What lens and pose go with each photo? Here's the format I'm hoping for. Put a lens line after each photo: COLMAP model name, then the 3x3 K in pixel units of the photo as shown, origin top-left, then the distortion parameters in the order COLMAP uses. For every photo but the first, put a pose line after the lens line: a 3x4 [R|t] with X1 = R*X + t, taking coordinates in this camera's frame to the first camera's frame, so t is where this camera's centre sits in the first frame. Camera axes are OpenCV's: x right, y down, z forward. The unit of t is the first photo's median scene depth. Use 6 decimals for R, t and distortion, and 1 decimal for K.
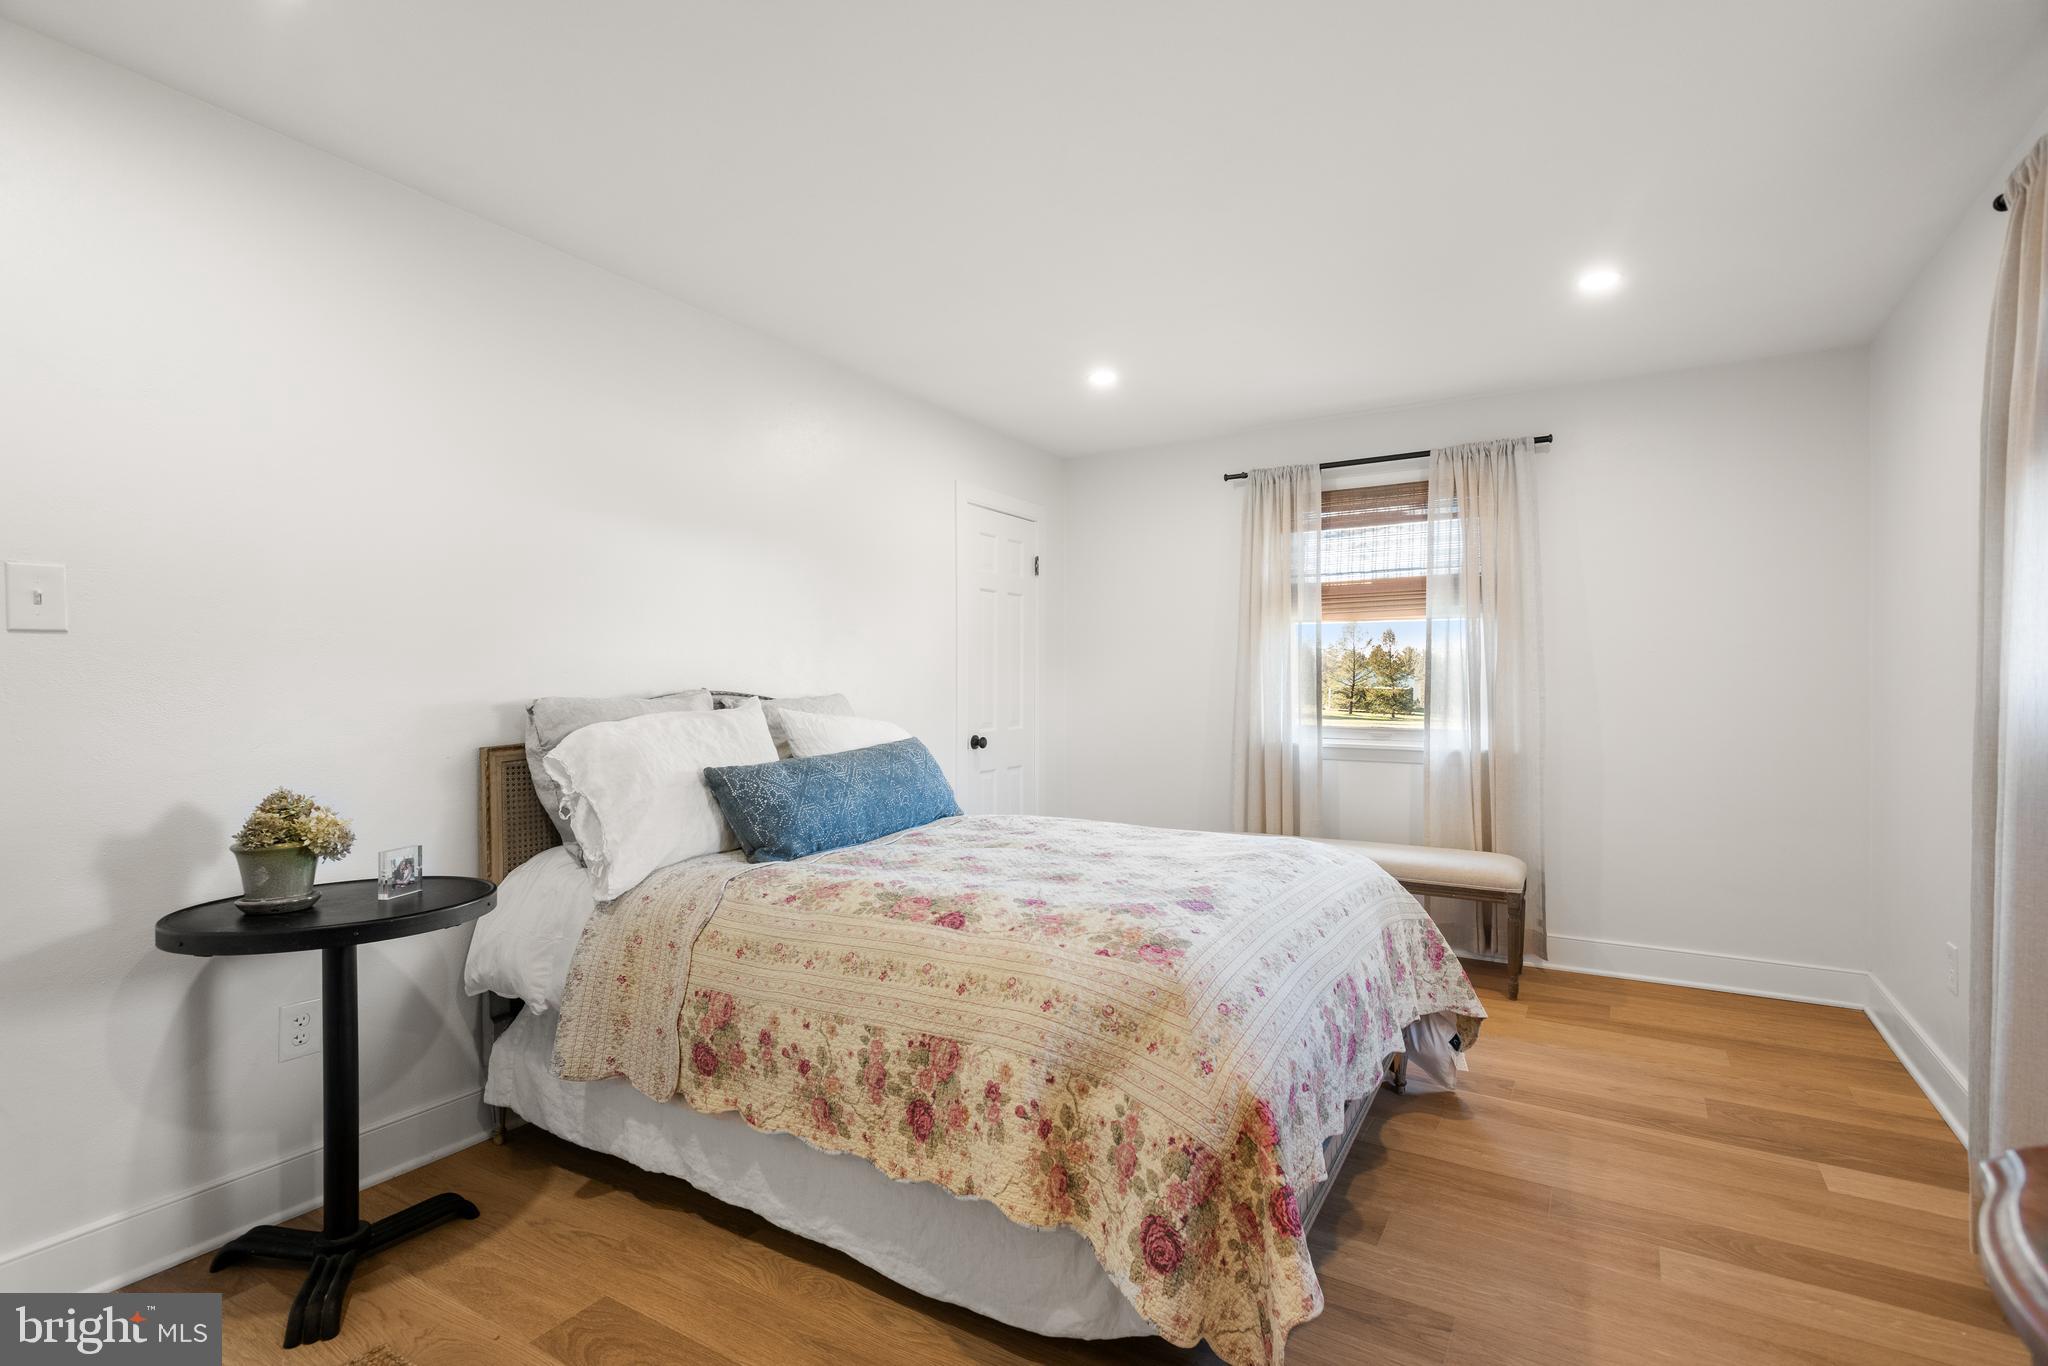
lens RADIAL K [[968.8, 0, 1022.5], [0, 968.8, 703.2], [0, 0, 1]] dist [0.009898, 0.000336]
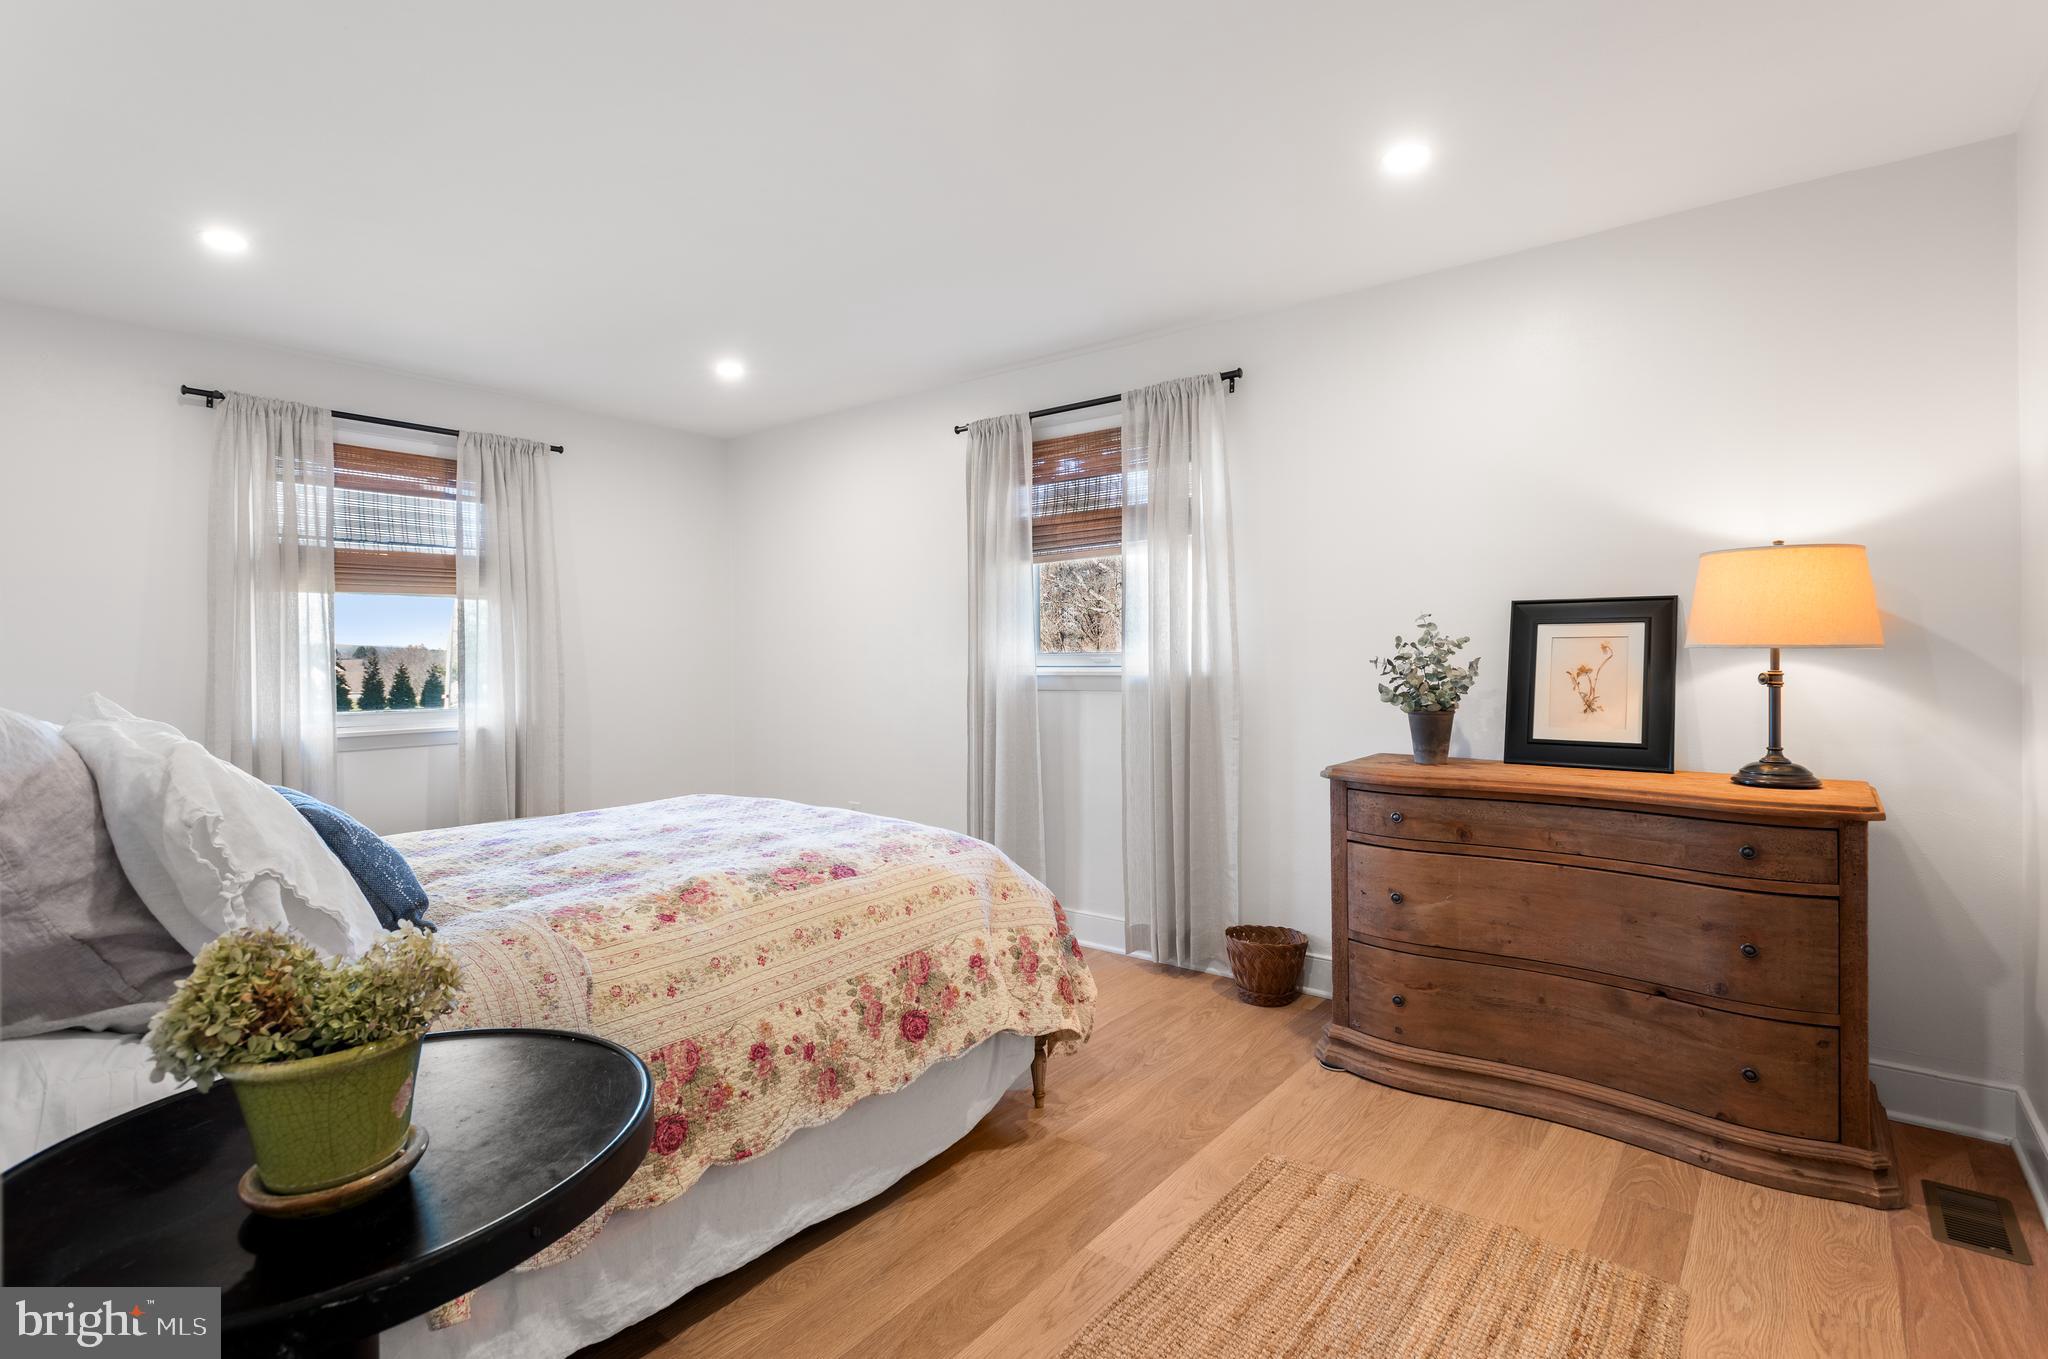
lens RADIAL K [[1034.4, 0, 1015.2], [0, 1034.4, 674.8], [0, 0, 1]] dist [0.018645, -0.000221]
pose [[0.103445, -0.020511, 0.994424, -1.202781], [0.030079, 0.999395, 0.017484, -0.019019], [-0.994180, 0.028103, 0.104000, 0.648448]]
